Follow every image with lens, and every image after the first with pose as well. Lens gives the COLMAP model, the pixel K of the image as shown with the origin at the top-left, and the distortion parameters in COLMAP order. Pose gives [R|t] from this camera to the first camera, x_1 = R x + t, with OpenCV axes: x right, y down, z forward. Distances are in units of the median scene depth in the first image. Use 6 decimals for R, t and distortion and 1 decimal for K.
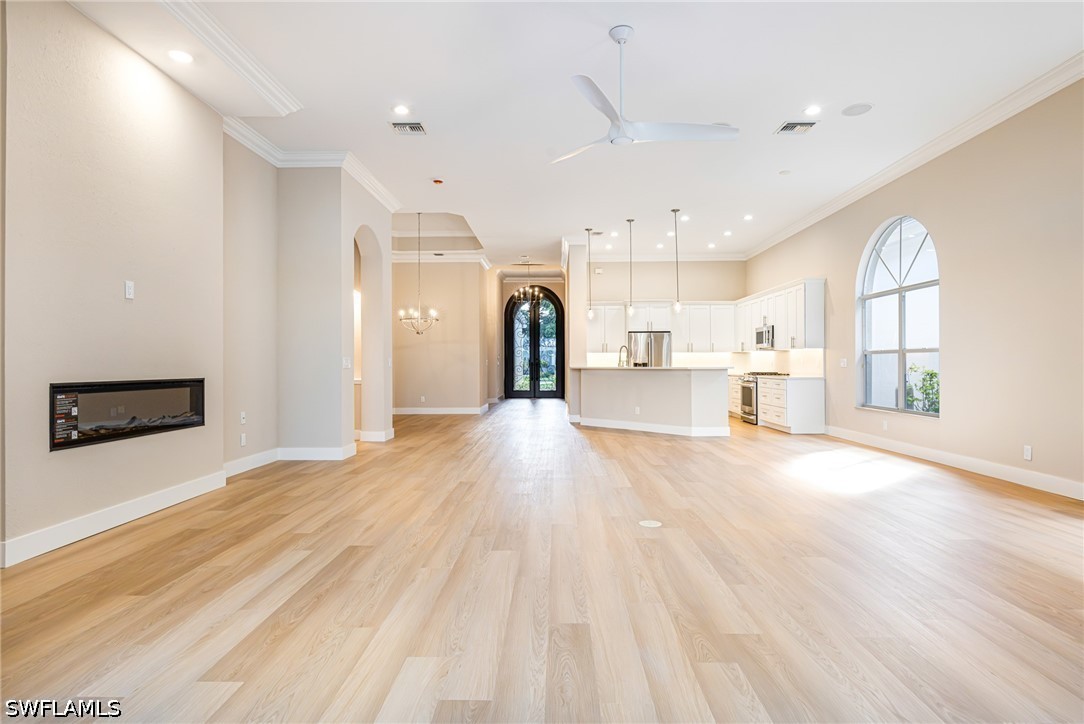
lens RADIAL K [[582.3, 0, 542.3], [0, 582.3, 362.4], [0, 0, 1]] dist [-0.000639, 0.002508]
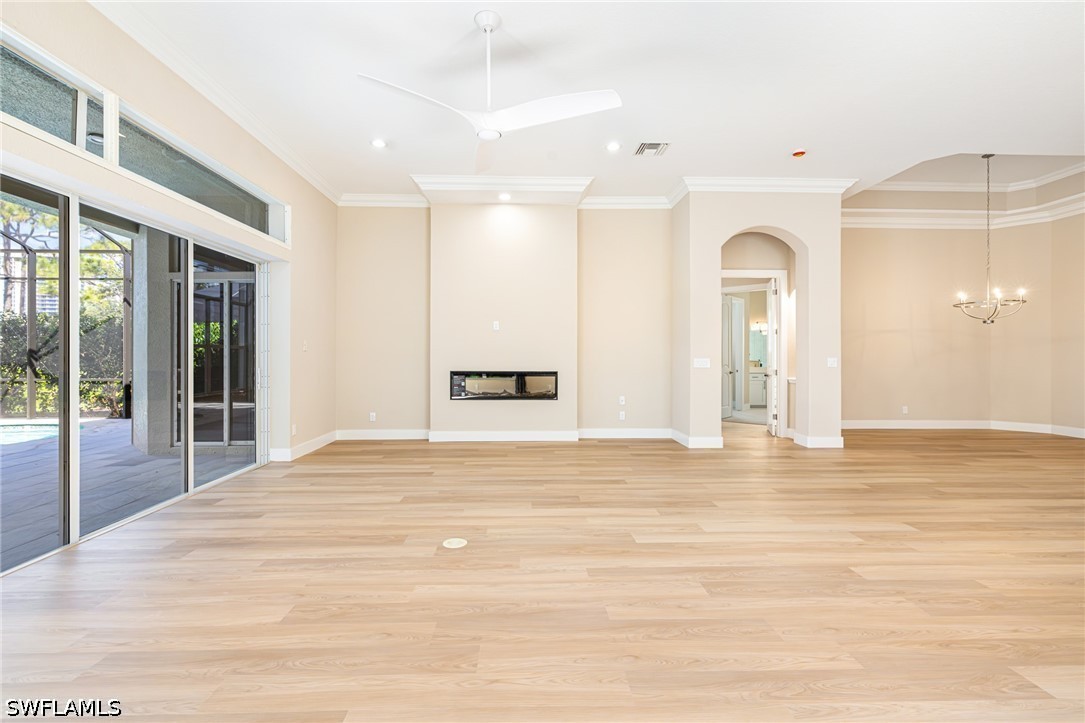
lens RADIAL K [[479.0, 0, 543.8], [0, 479.0, 362.0], [0, 0, 1]] dist [0.002408, 0.000118]
pose [[0.051087, 0.017912, -0.998534, 1.042524], [0.000091, 0.999839, 0.017940, -0.032945], [0.998694, -0.001007, 0.051077, 1.194875]]
